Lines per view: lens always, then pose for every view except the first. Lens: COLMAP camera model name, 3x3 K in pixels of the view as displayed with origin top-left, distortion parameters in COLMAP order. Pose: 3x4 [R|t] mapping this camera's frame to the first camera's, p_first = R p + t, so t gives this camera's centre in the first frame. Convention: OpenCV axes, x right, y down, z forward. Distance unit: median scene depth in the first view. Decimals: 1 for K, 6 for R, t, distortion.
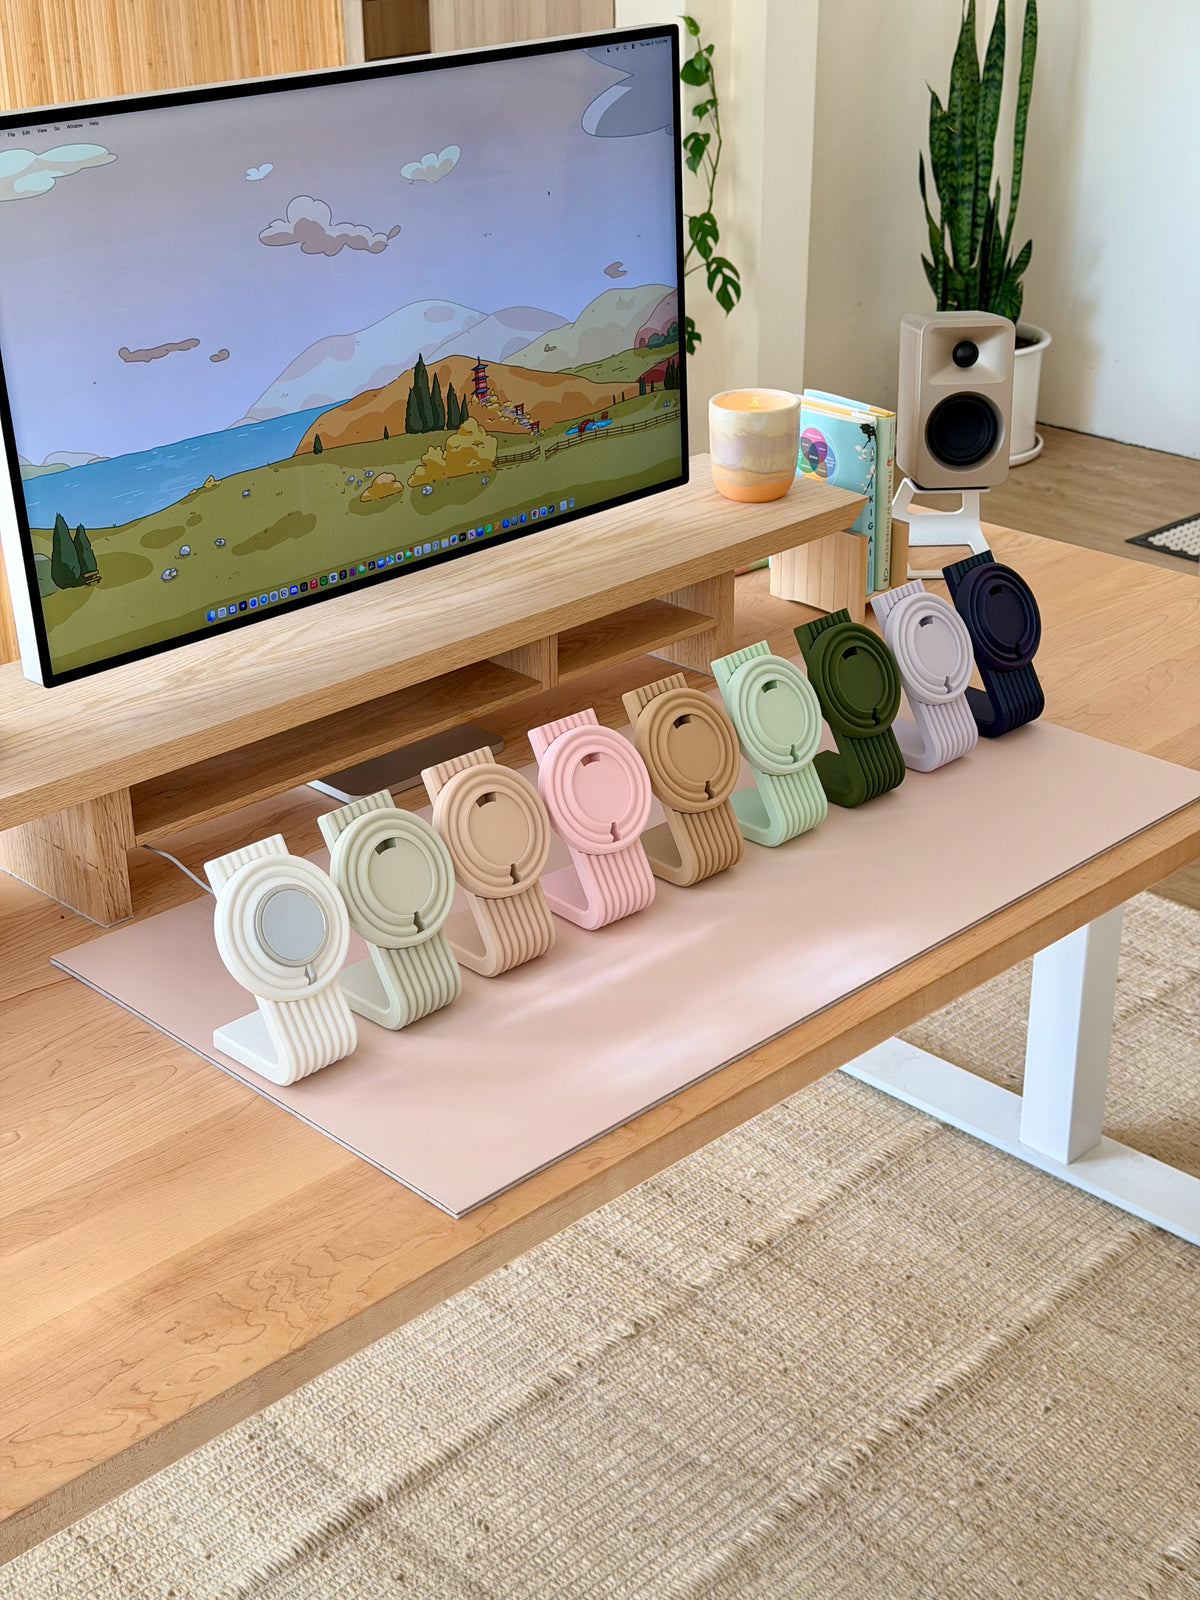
lens RADIAL K [[2206.2, 0, 600.0], [0, 2206.2, 800.0], [0, 0, 1]] dist [0.012802, 1.019520]
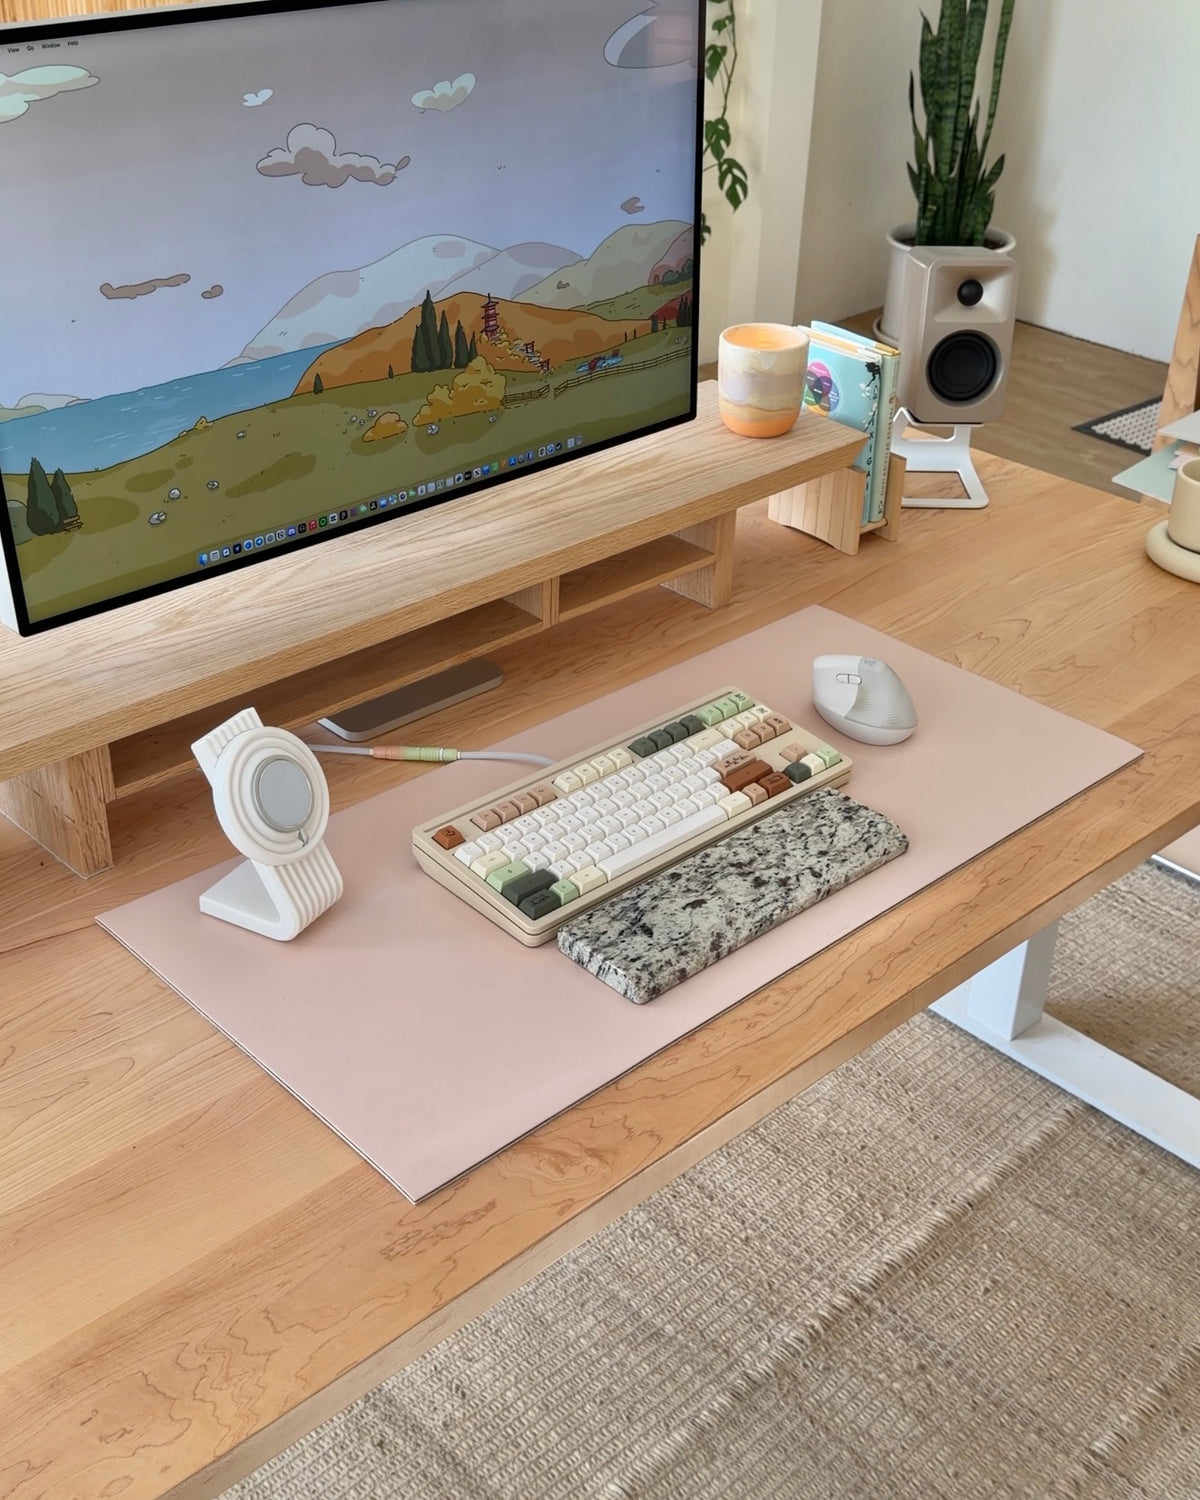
lens RADIAL K [[1765.6, 0, 600.0], [0, 1765.6, 750.0], [0, 0, 1]] dist [0.109227, -0.040155]
pose [[0.999140, 0.041432, -0.001596, 0.003517], [-0.041124, 0.995157, 0.089285, -0.061499], [0.005287, -0.089143, 0.996005, 0.168247]]
